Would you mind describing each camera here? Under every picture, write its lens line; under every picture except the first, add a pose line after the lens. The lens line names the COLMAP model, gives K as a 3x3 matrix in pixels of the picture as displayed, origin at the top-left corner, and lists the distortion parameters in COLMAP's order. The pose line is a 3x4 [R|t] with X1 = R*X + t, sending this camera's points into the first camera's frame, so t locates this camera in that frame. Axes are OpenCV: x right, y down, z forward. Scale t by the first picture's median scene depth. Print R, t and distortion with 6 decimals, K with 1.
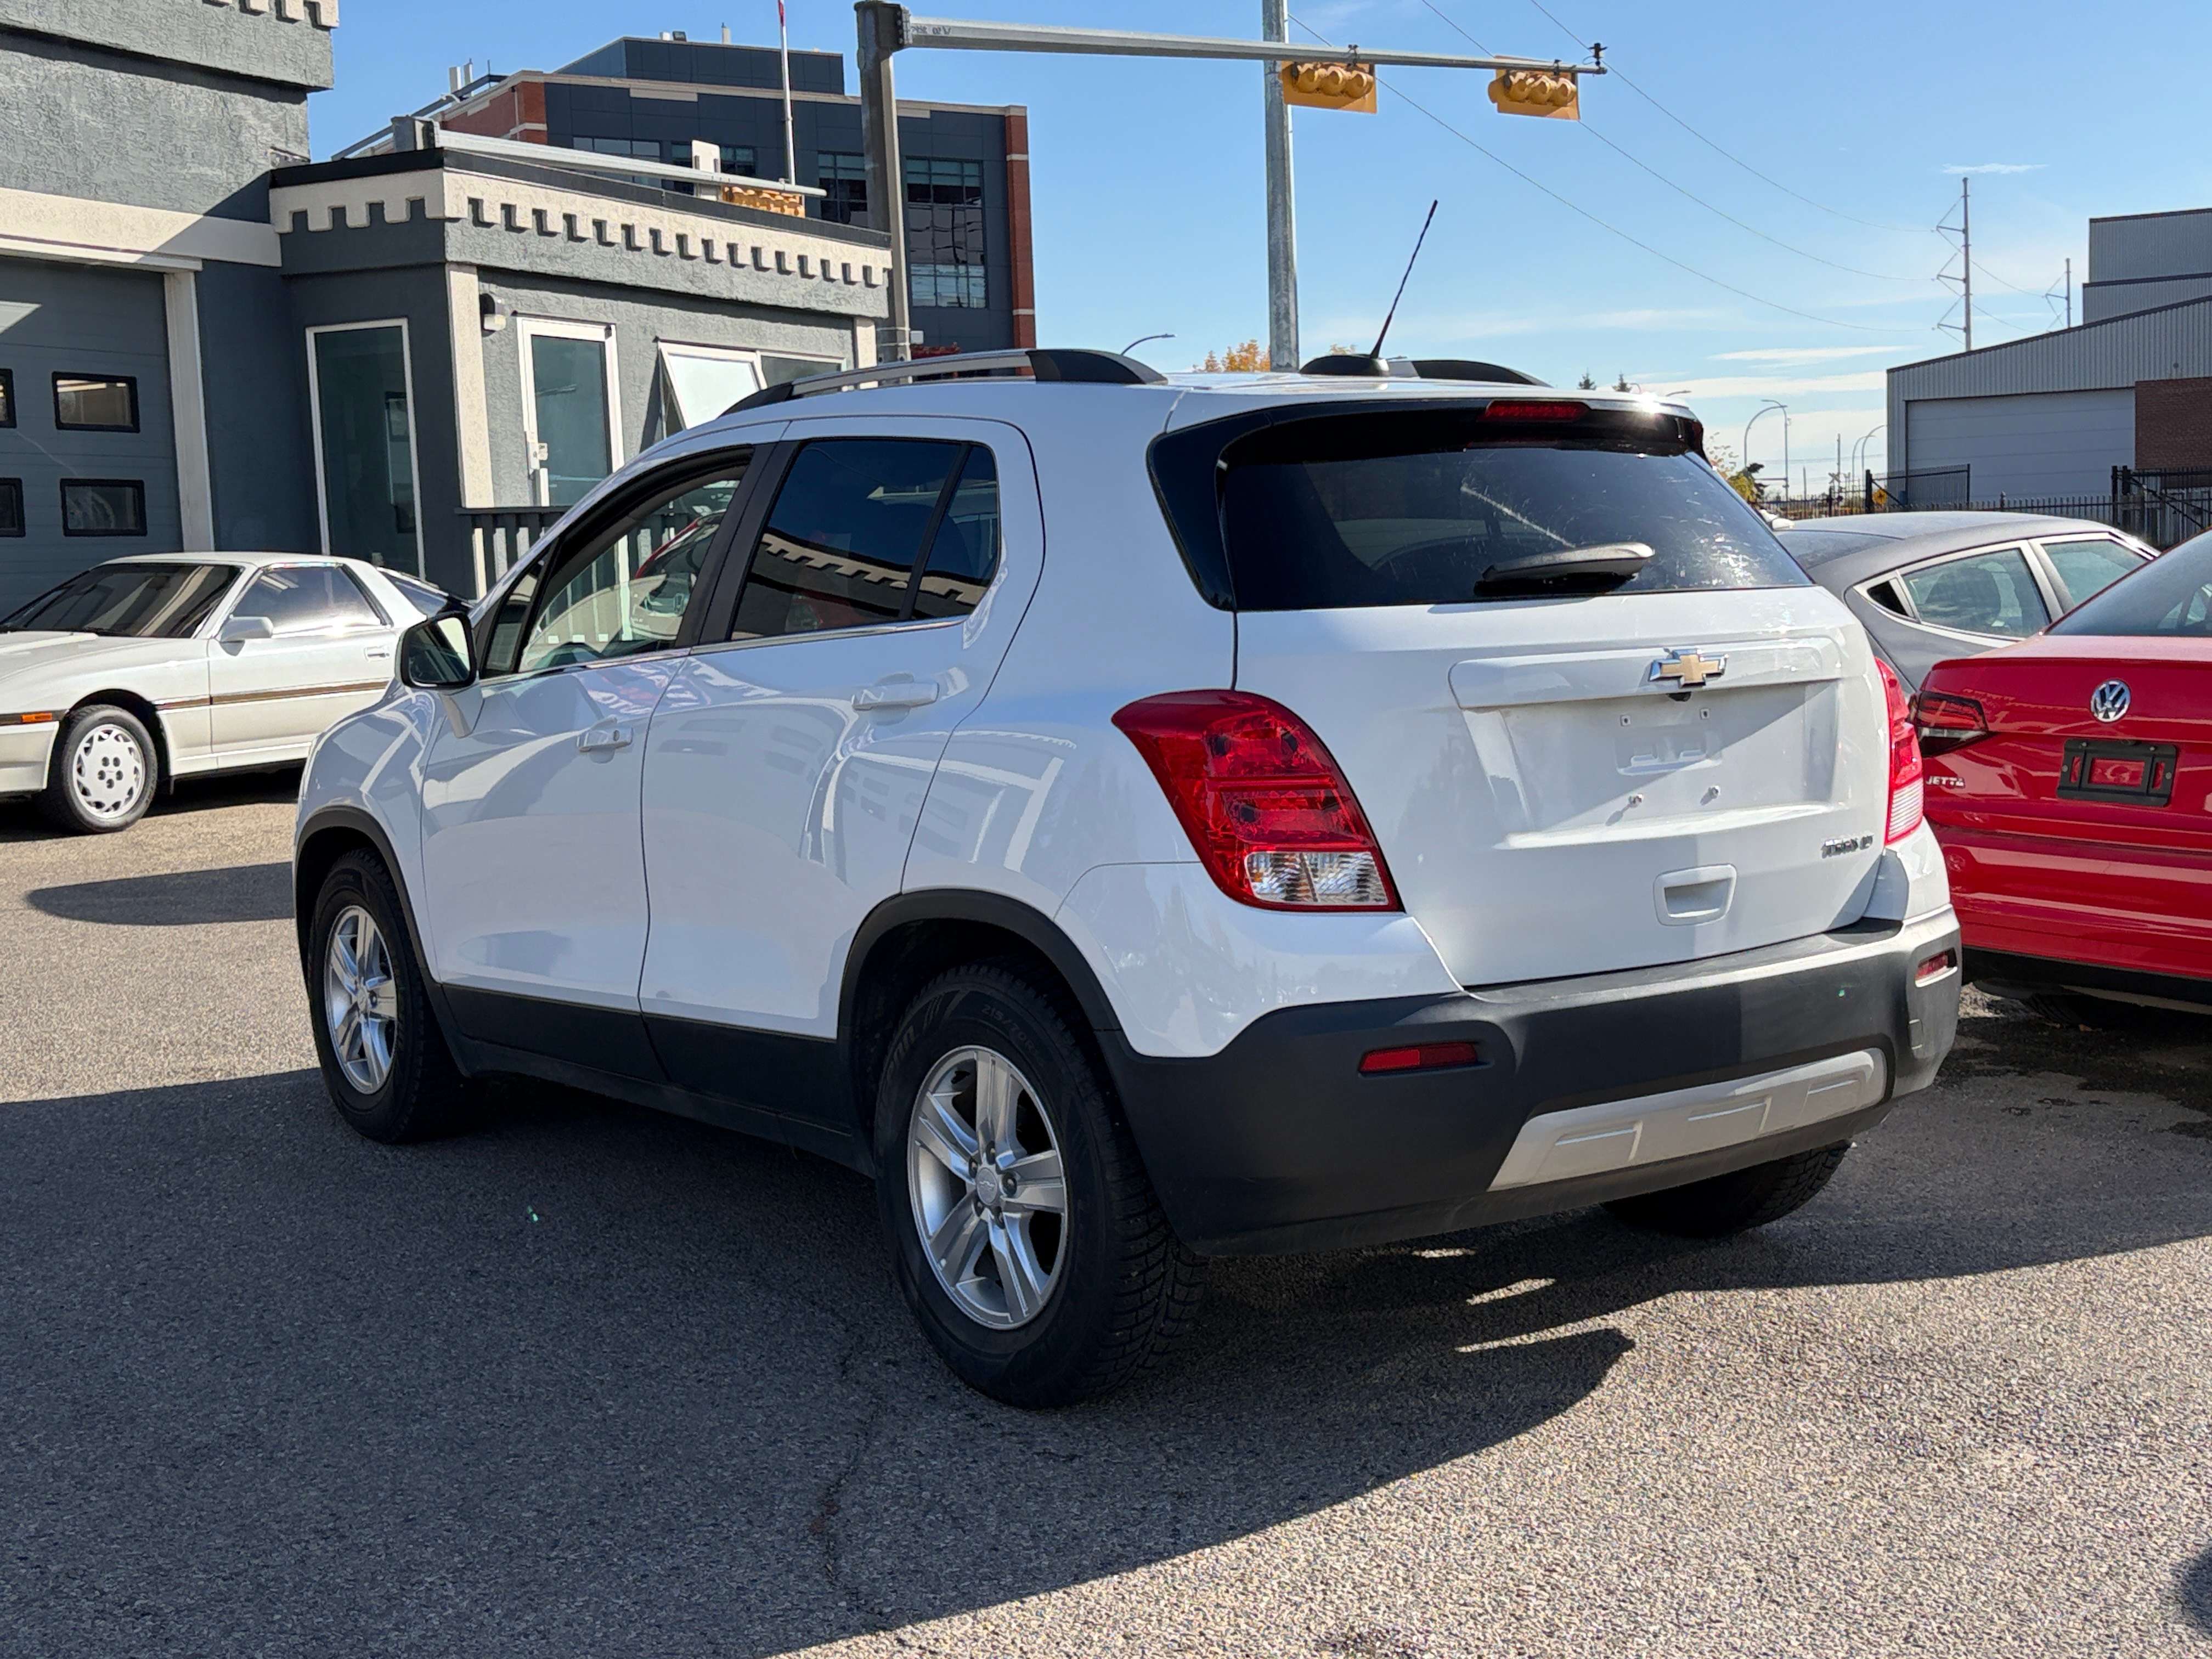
lens RADIAL K [[2774.4, 0, 1105.1], [0, 2774.4, 859.2], [0, 0, 1]] dist [0.099132, -0.397092]
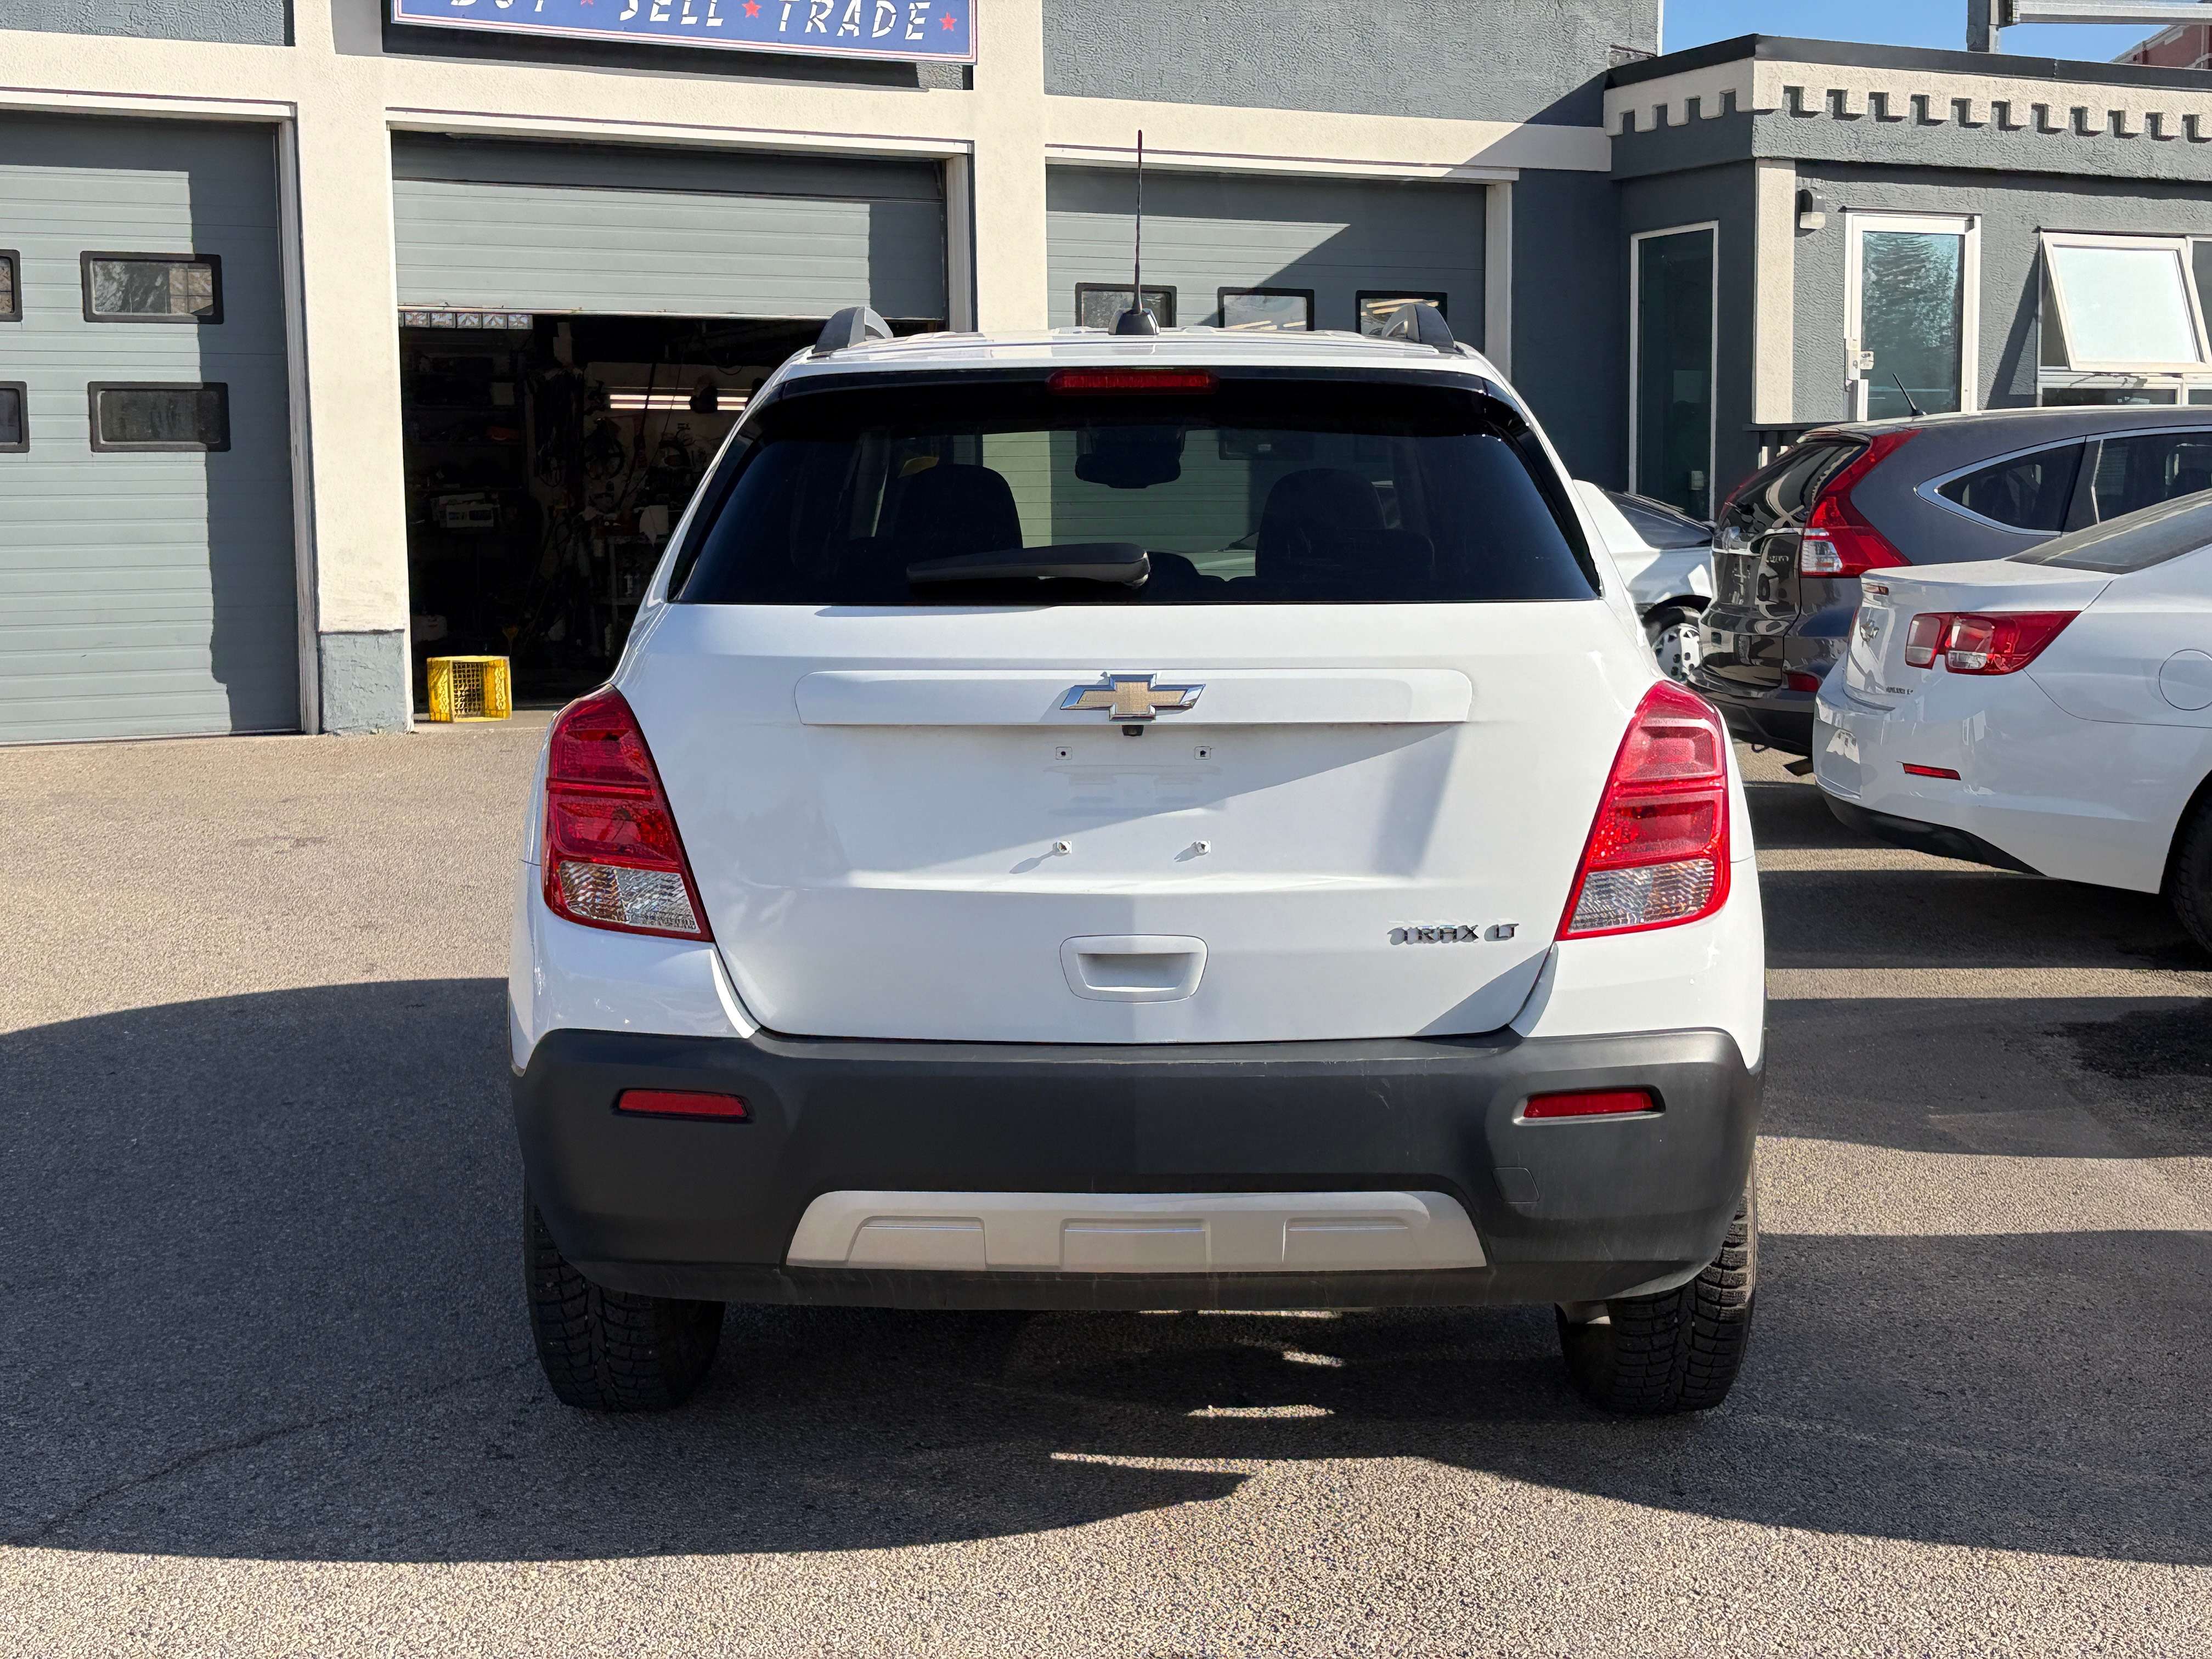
lens RADIAL K [[2974.2, 0, 1140.5], [0, 2974.2, 830.3], [0, 0, 1]] dist [0.126505, -0.491351]
pose [[0.765401, 0.094763, -0.636539, 0.266523], [-0.081629, 0.995406, 0.050034, -0.025037], [0.638356, 0.013664, 0.769620, 0.107382]]
